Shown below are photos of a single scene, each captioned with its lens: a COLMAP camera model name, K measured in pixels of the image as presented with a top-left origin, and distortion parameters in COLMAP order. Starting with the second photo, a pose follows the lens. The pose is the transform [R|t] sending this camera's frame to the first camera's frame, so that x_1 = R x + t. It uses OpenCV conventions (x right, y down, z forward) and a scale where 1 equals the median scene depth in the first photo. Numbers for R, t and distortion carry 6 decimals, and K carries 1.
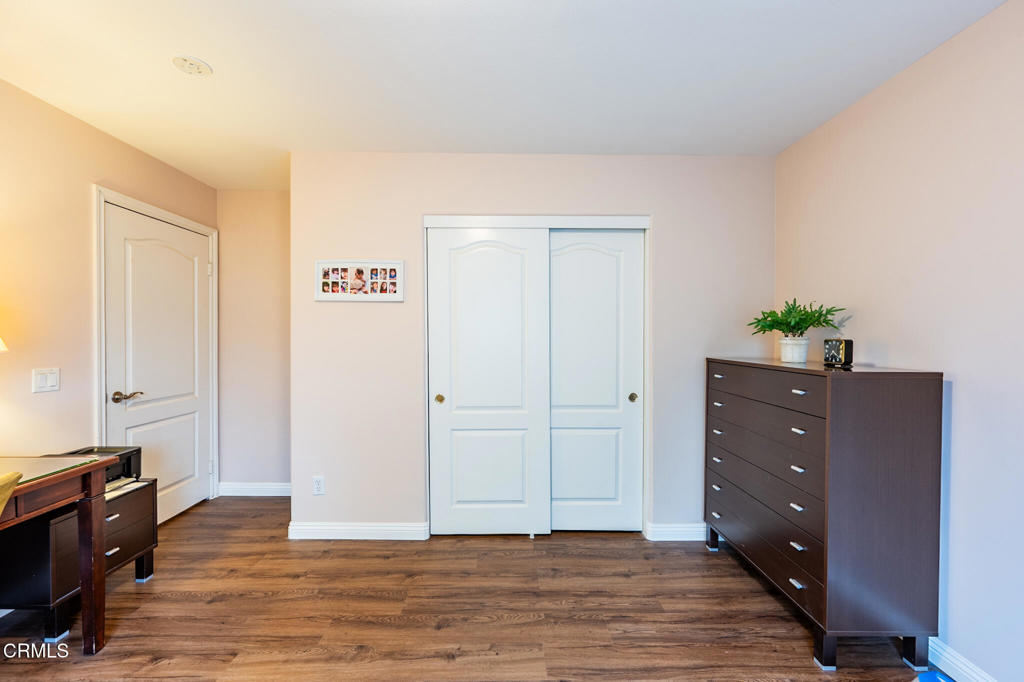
lens RADIAL K [[404.5, 0, 508.6], [0, 404.5, 341.0], [0, 0, 1]] dist [0.000764, -0.000049]
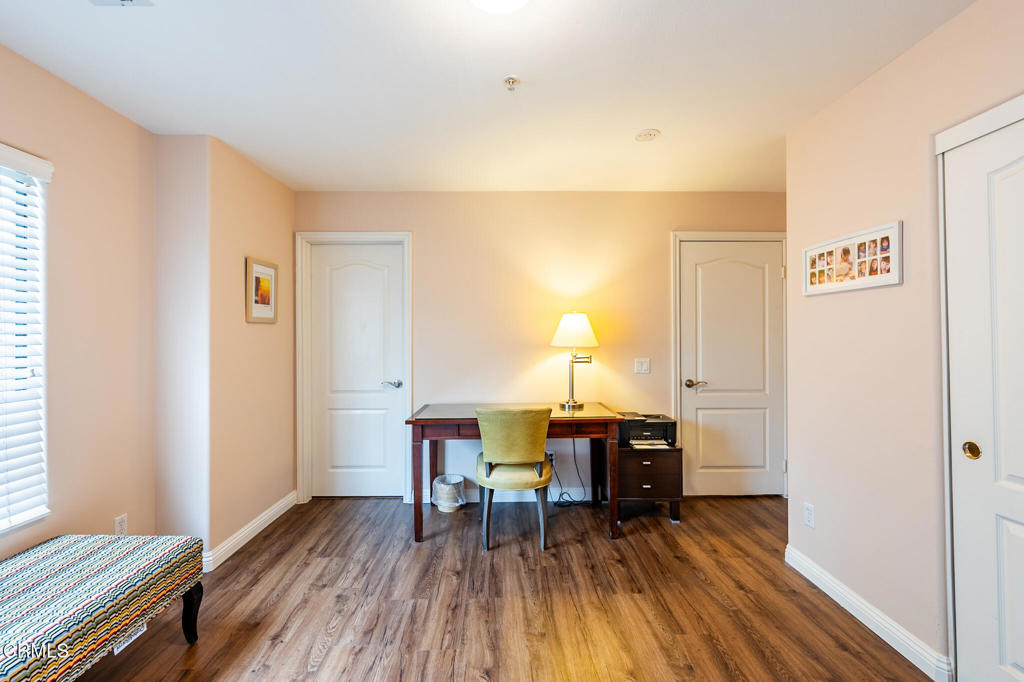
lens RADIAL K [[424.8, 0, 511.4], [0, 424.8, 333.0], [0, 0, 1]] dist [0.001310, 0.000177]
pose [[0.012866, -0.013961, -0.999820, 0.420107], [-0.006585, 0.999880, -0.014046, -0.004721], [0.999896, 0.006764, 0.012772, 0.376447]]
